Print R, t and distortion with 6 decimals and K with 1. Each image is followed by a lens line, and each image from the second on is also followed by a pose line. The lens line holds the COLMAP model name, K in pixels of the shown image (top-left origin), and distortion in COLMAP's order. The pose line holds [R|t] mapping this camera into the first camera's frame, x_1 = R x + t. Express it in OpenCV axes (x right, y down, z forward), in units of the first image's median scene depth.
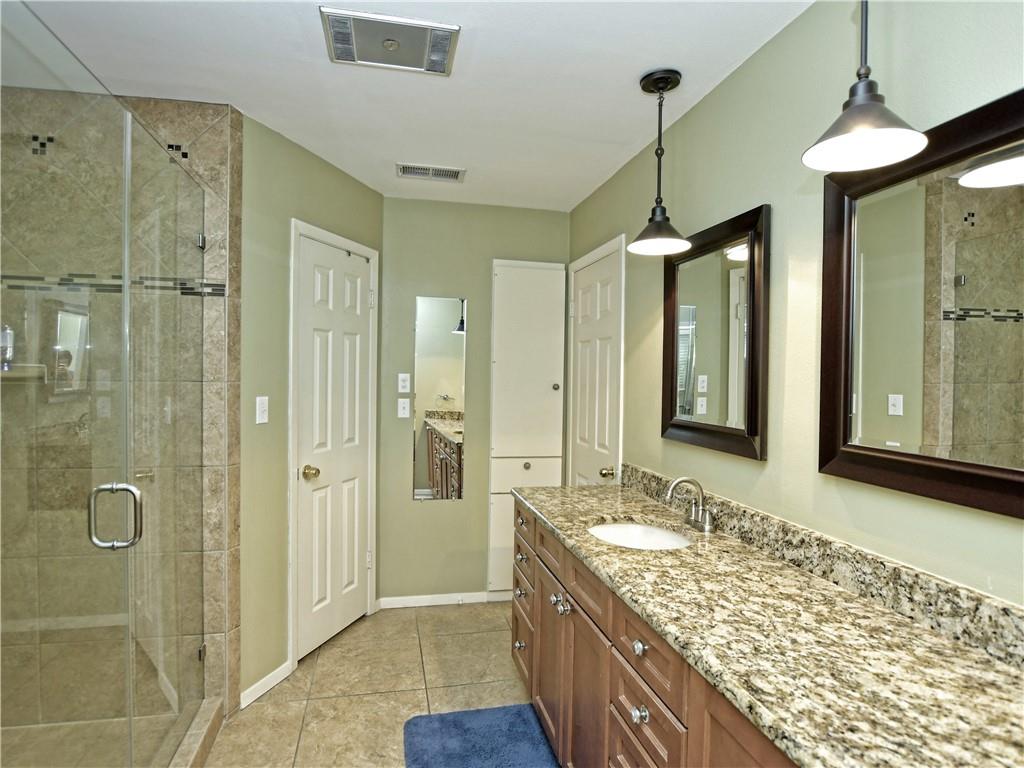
lens RADIAL K [[583.7, 0, 510.9], [0, 583.7, 382.4], [0, 0, 1]] dist [0.000451, 0.000093]
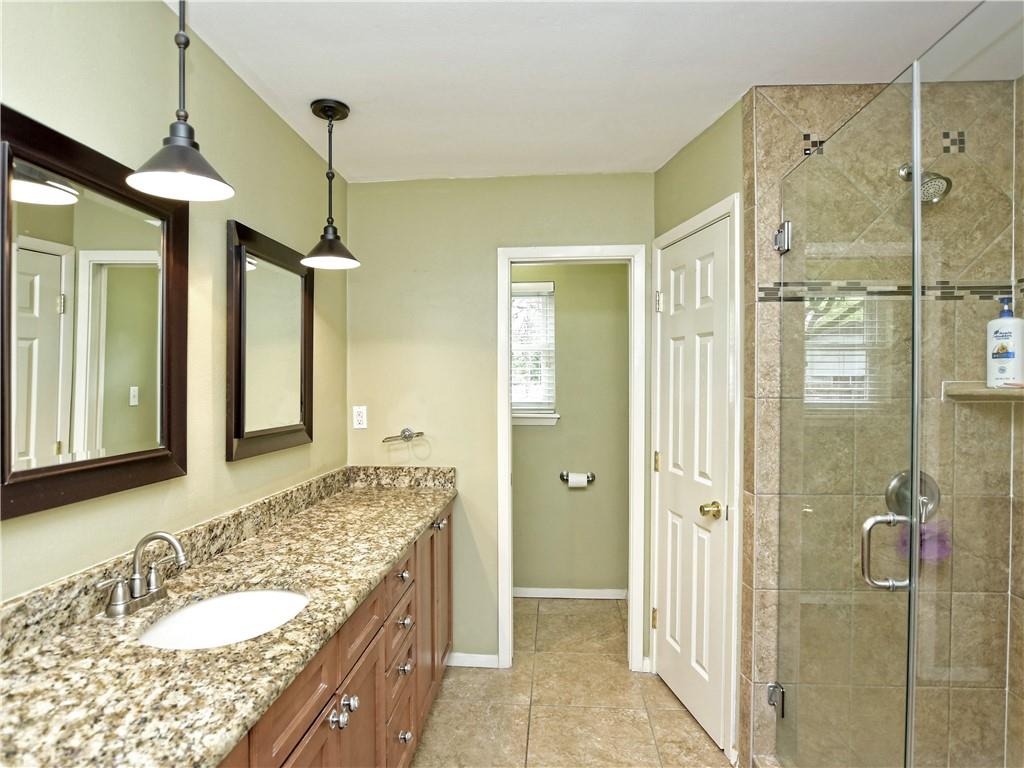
lens RADIAL K [[590.6, 0, 512.6], [0, 590.6, 383.3], [0, 0, 1]] dist [-0.000364, -0.000088]
pose [[-0.958484, -0.010412, 0.284957, -0.366536], [-0.005976, 0.999847, 0.016432, -0.030227], [-0.285084, 0.014047, -0.958400, 1.944199]]
